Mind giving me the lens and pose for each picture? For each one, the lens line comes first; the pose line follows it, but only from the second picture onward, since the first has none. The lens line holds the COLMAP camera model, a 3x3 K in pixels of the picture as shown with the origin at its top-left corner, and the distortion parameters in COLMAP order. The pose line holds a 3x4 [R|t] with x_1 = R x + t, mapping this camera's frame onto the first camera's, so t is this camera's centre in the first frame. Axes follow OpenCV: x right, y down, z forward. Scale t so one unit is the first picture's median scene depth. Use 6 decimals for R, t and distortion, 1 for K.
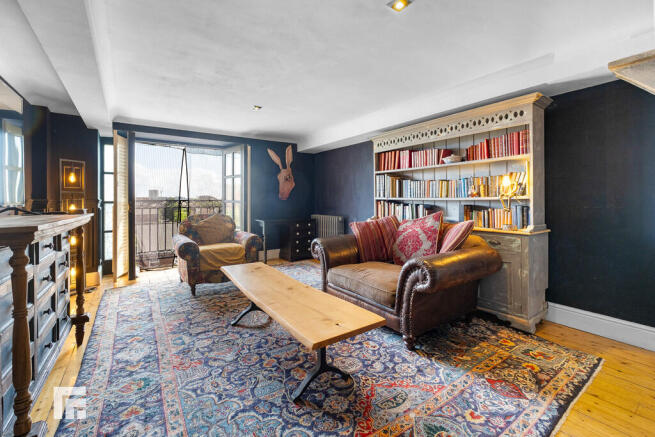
lens RADIAL K [[279.3, 0, 327.1], [0, 279.3, 200.1], [0, 0, 1]] dist [0.000024, 0.000015]
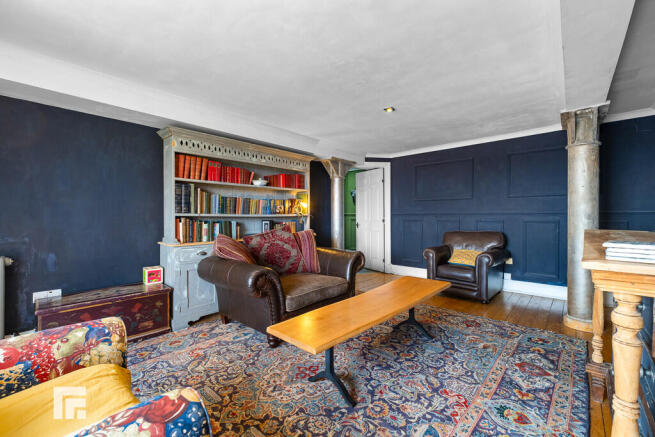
lens RADIAL K [[286.8, 0, 327.5], [0, 286.8, 218.5], [0, 0, 1]] dist [0.001190, 0.000545]
pose [[-0.237050, -0.003587, 0.971491, -1.070562], [0.010677, 0.999923, 0.006297, 0.004742], [-0.971439, 0.011865, -0.236994, 1.332487]]
